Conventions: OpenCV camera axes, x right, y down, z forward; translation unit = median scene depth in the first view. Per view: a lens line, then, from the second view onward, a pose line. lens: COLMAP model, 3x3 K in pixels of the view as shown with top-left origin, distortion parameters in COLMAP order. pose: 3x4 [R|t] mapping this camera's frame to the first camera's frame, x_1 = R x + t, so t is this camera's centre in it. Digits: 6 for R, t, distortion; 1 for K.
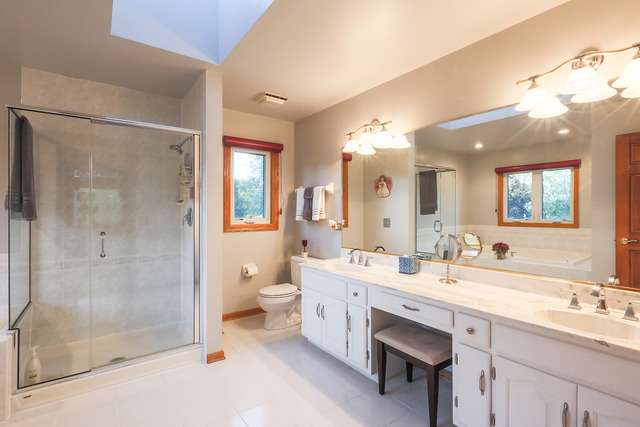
lens RADIAL K [[313.6, 0, 304.0], [0, 313.6, 211.2], [0, 0, 1]] dist [0.001912, 0.000538]
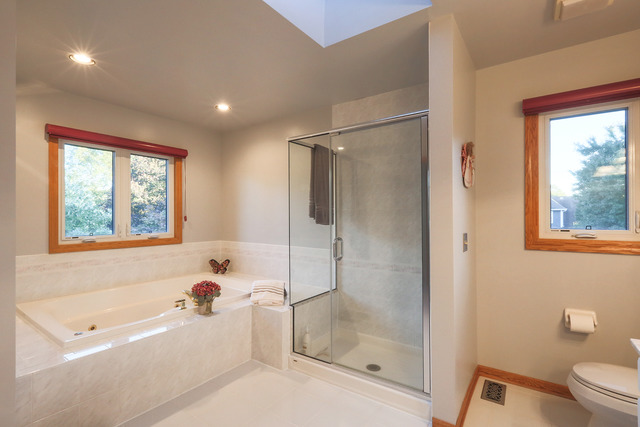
lens RADIAL K [[307.4, 0, 320.9], [0, 307.4, 215.0], [0, 0, 1]] dist [0.000761, 0.000189]
pose [[0.335963, -0.005910, -0.941857, 0.262018], [0.003554, 0.999981, -0.005007, -0.003254], [0.941868, -0.001665, 0.335978, 0.501149]]
